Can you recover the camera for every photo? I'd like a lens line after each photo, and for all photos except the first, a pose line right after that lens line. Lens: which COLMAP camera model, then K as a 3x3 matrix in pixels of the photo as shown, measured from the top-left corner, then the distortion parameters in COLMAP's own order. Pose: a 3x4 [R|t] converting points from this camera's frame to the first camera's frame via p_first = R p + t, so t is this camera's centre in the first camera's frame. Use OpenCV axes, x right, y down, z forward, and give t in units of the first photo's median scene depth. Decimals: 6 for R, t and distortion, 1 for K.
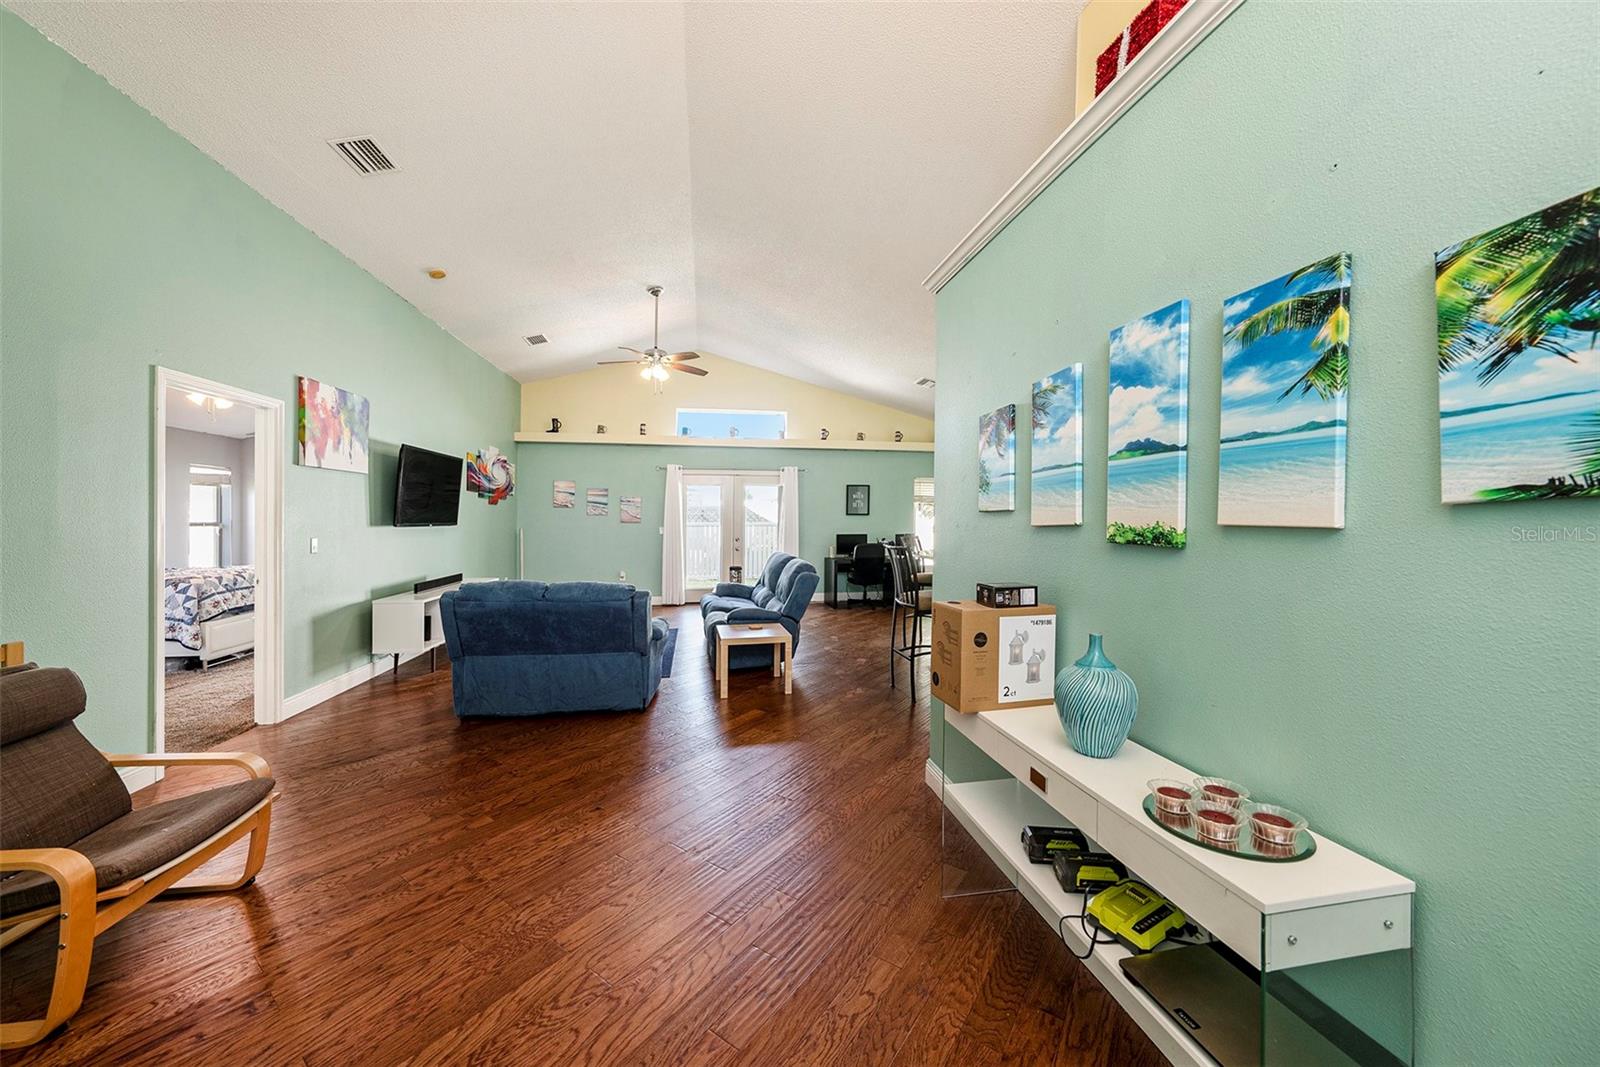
lens RADIAL K [[565.9, 0, 814.4], [0, 565.9, 549.9], [0, 0, 1]] dist [-0.025616, 0.004452]
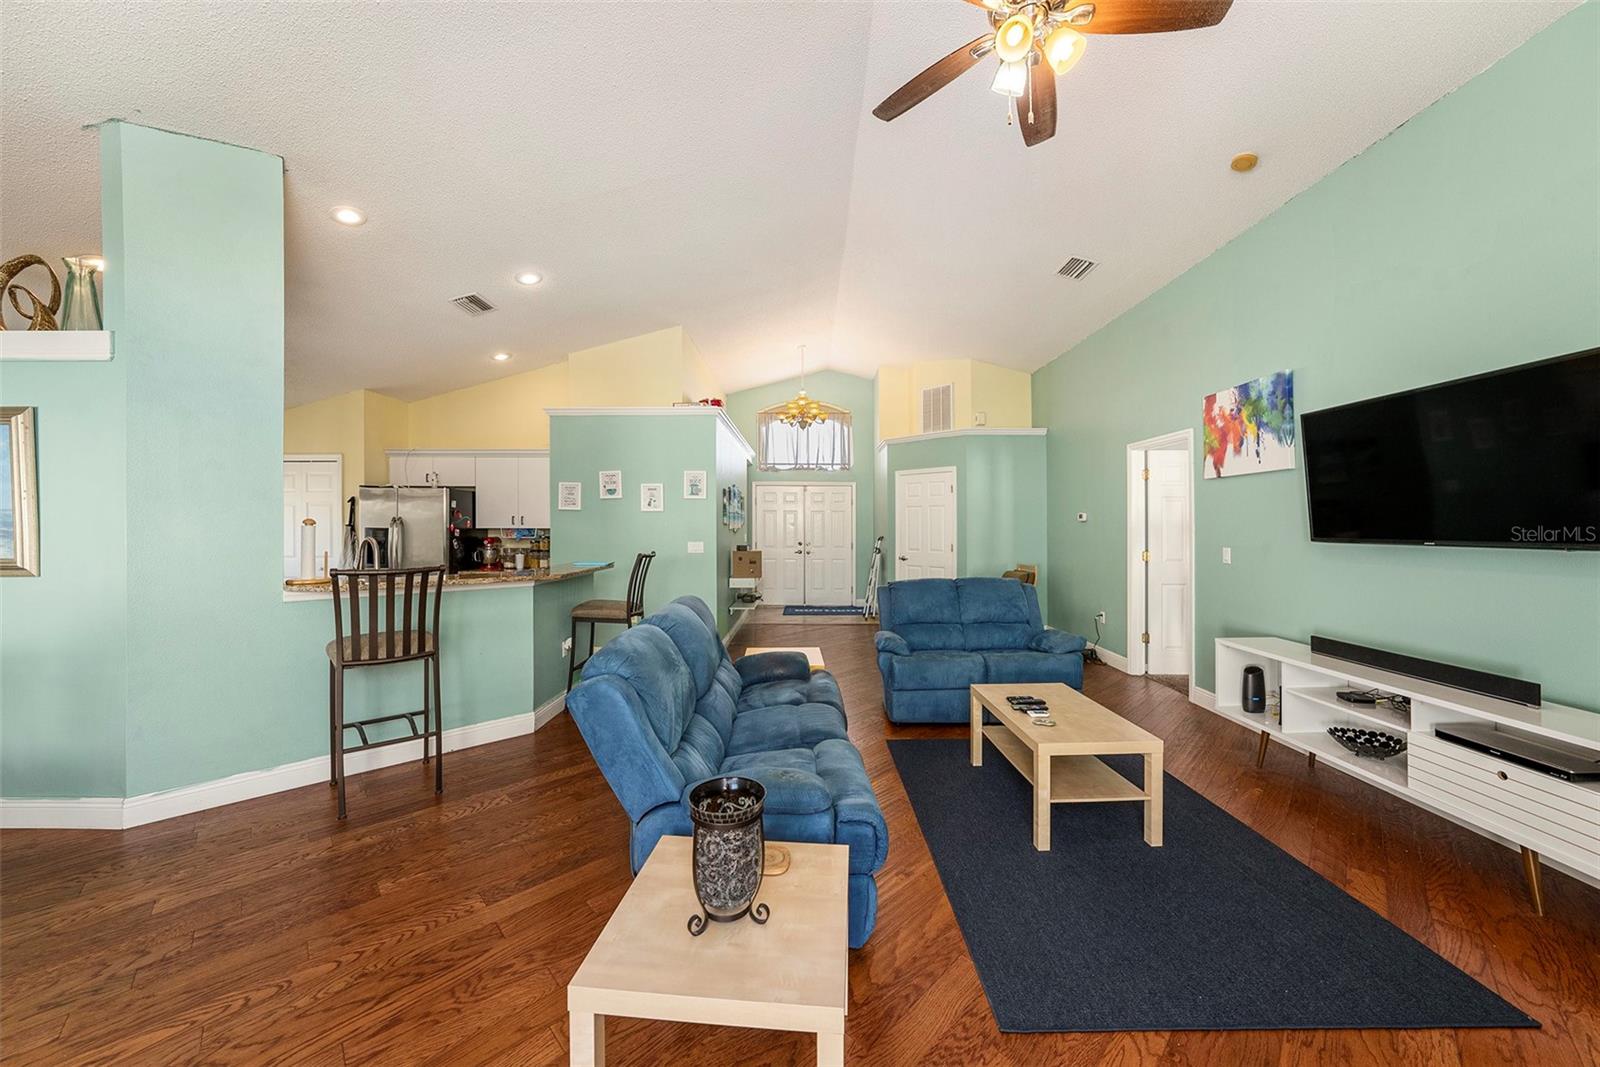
lens RADIAL K [[565.9, 0, 808.2], [0, 565.9, 523.5], [0, 0, 1]] dist [-0.025616, 0.004452]
pose [[-0.981107, -0.004330, 0.193419, -0.333154], [0.004991, 0.998850, 0.047674, -0.107582], [-0.193403, 0.047738, -0.979957, 1.924361]]
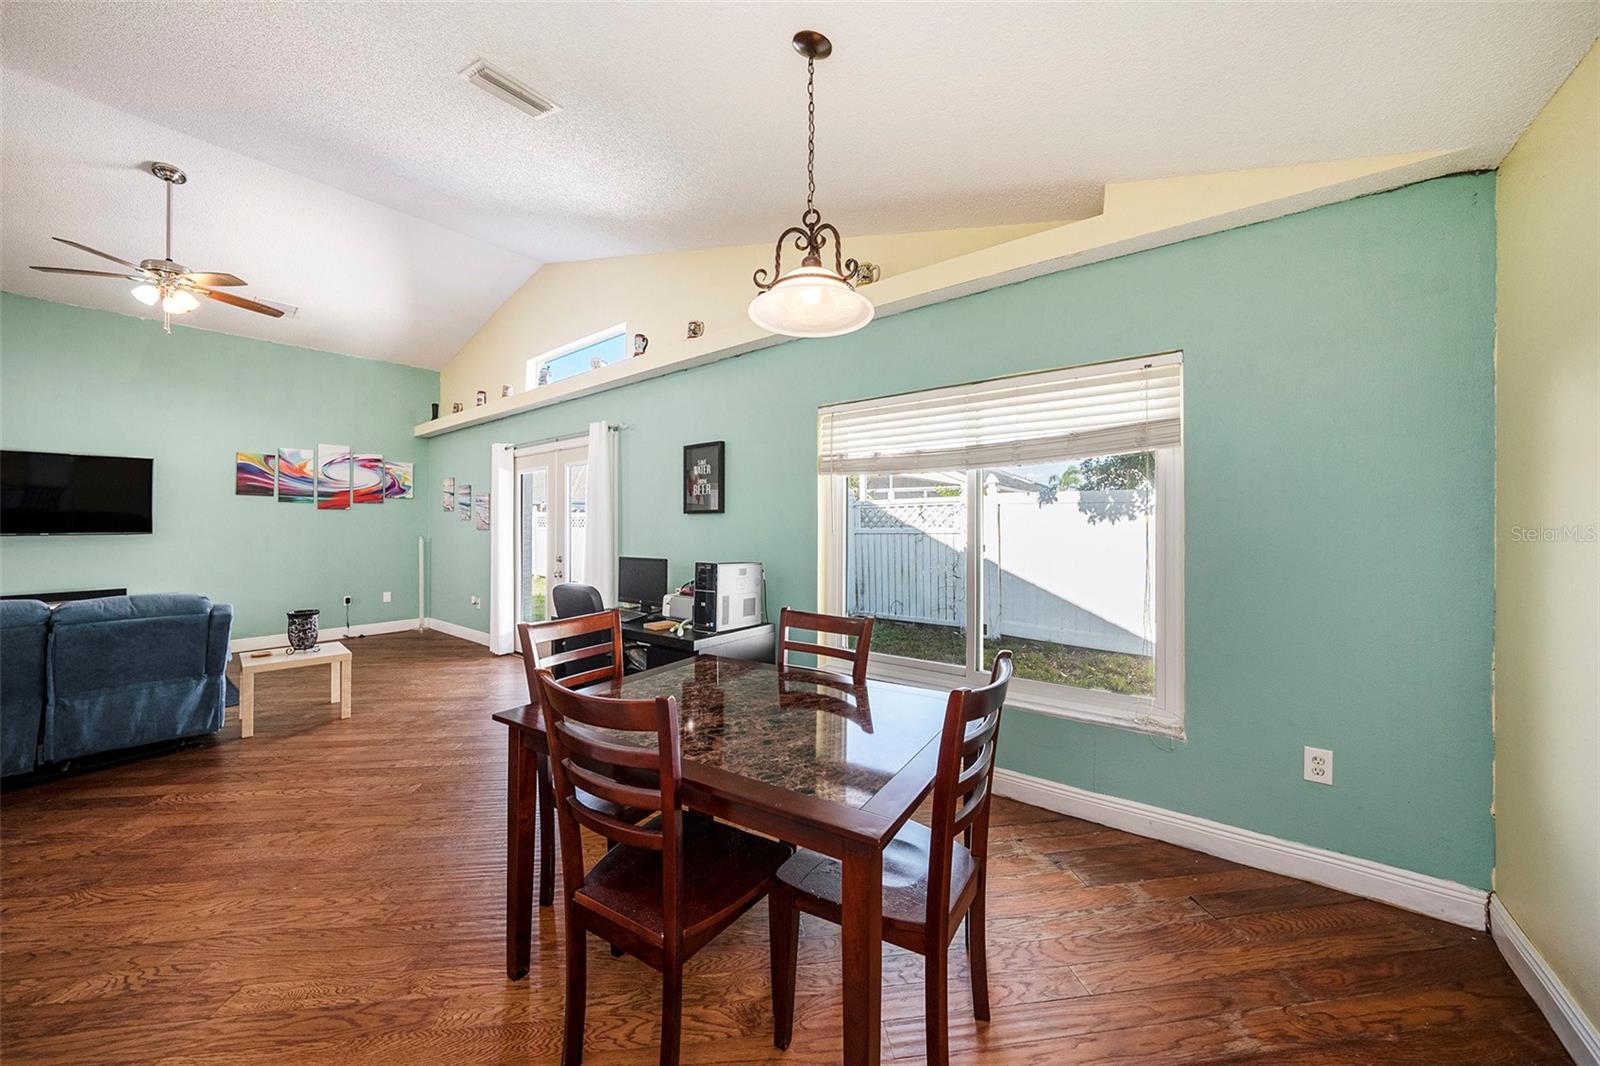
lens RADIAL K [[565.9, 0, 805.8], [0, 565.9, 517.5], [0, 0, 1]] dist [-0.025616, 0.004452]
pose [[0.654535, -0.016351, -0.755855, 0.957330], [-0.034404, 0.998086, -0.051384, -0.083916], [0.755249, 0.059637, 0.652720, 1.669004]]
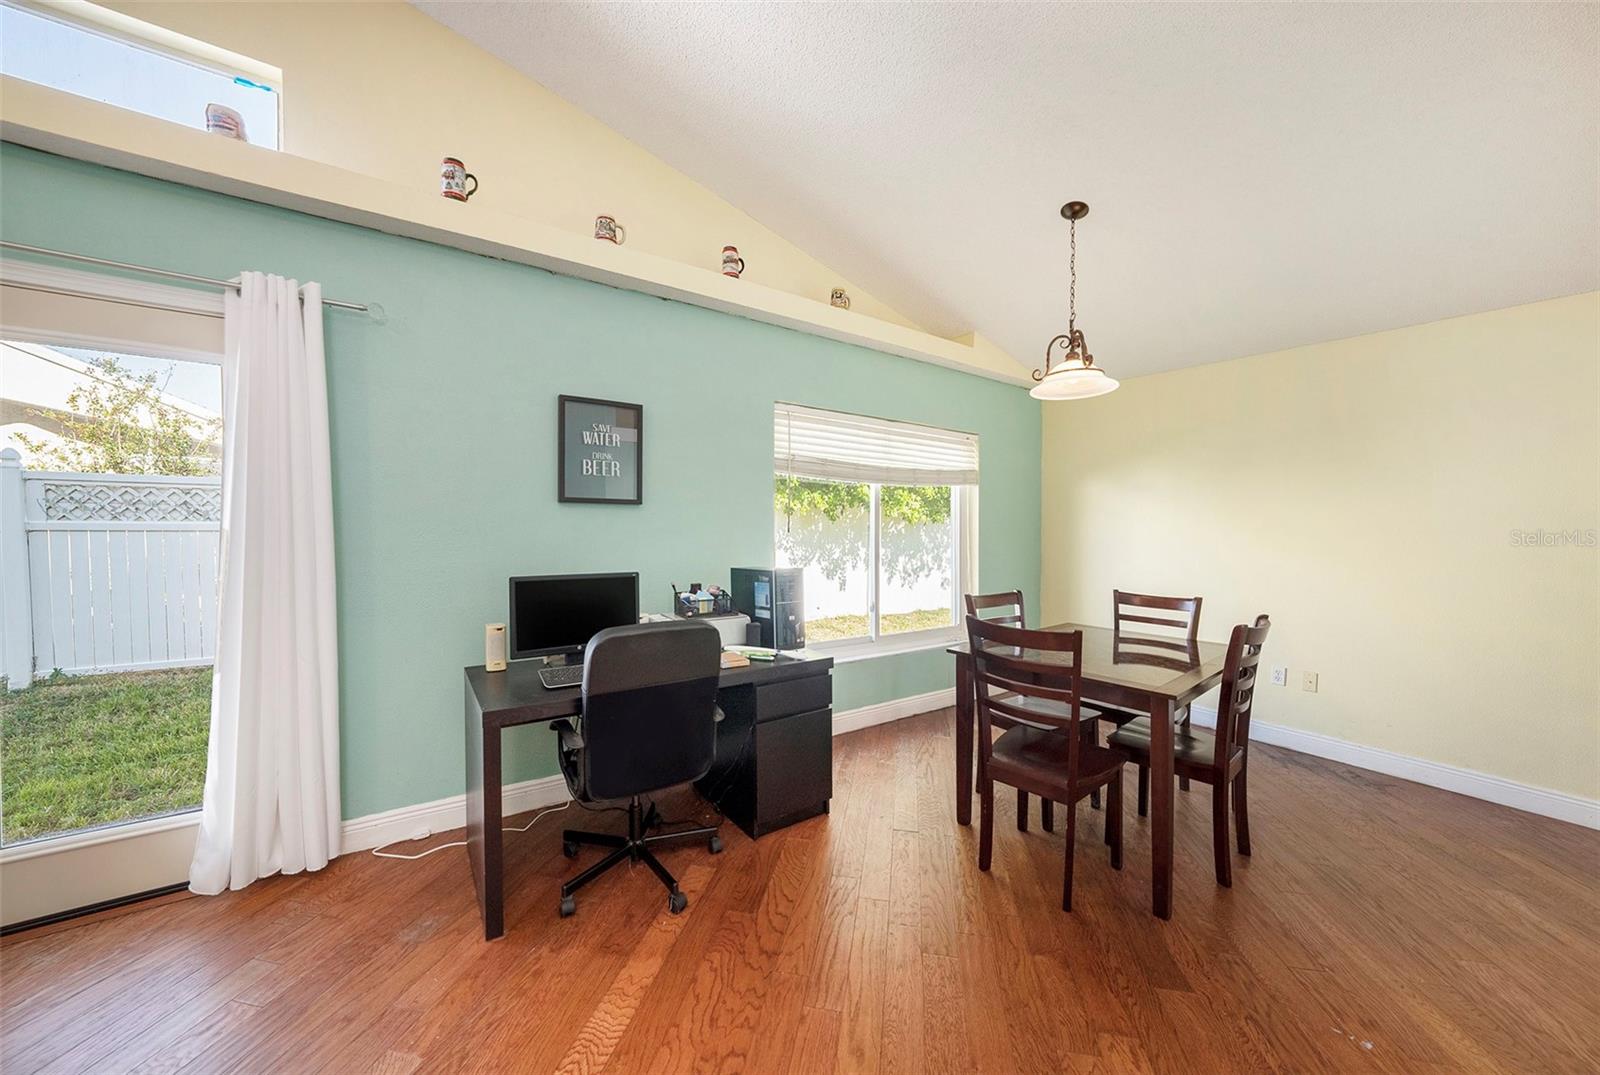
lens RADIAL K [[565.9, 0, 791.2], [0, 565.9, 541.5], [0, 0, 1]] dist [-0.025616, 0.004452]
pose [[0.921861, -0.004124, 0.387499, 0.117528], [0.013417, 0.999684, -0.021279, -0.074343], [-0.387289, 0.024815, 0.921624, 1.490530]]
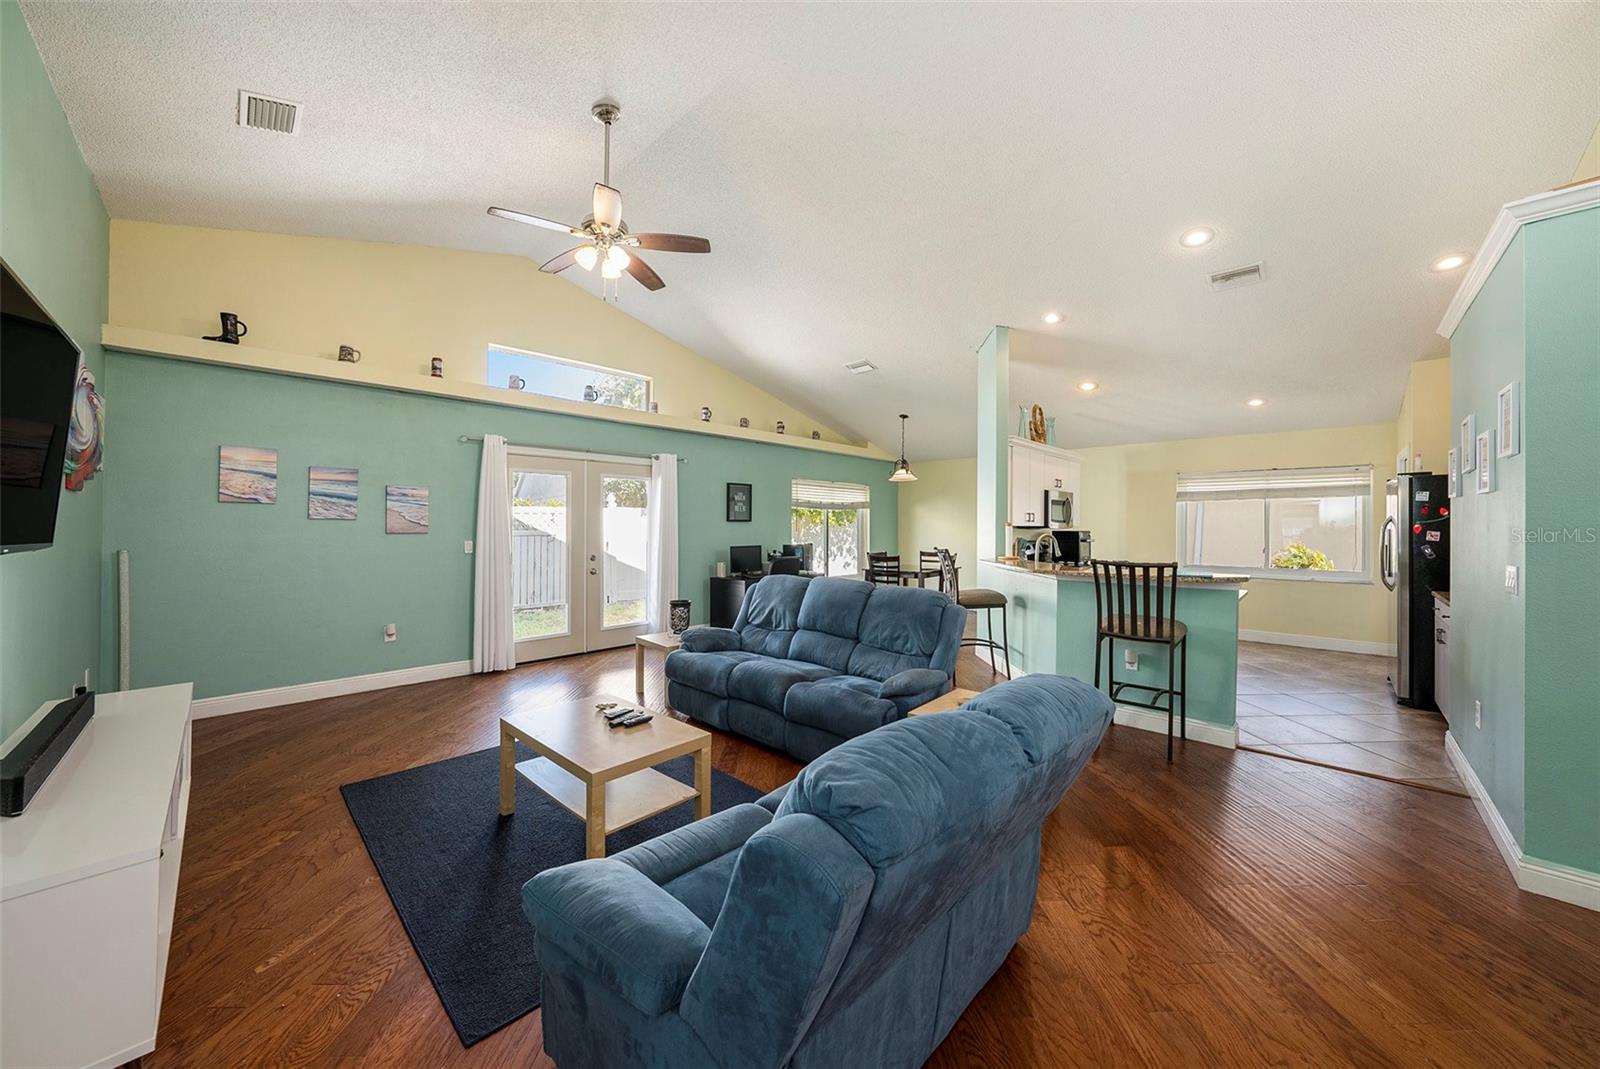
lens RADIAL K [[565.9, 0, 816.5], [0, 565.9, 526.9], [0, 0, 1]] dist [-0.025616, 0.004452]
pose [[0.805763, -0.002747, 0.592232, -0.643025], [0.033095, 0.998636, -0.040395, -0.039482], [-0.591313, 0.052149, 0.804755, 0.654085]]
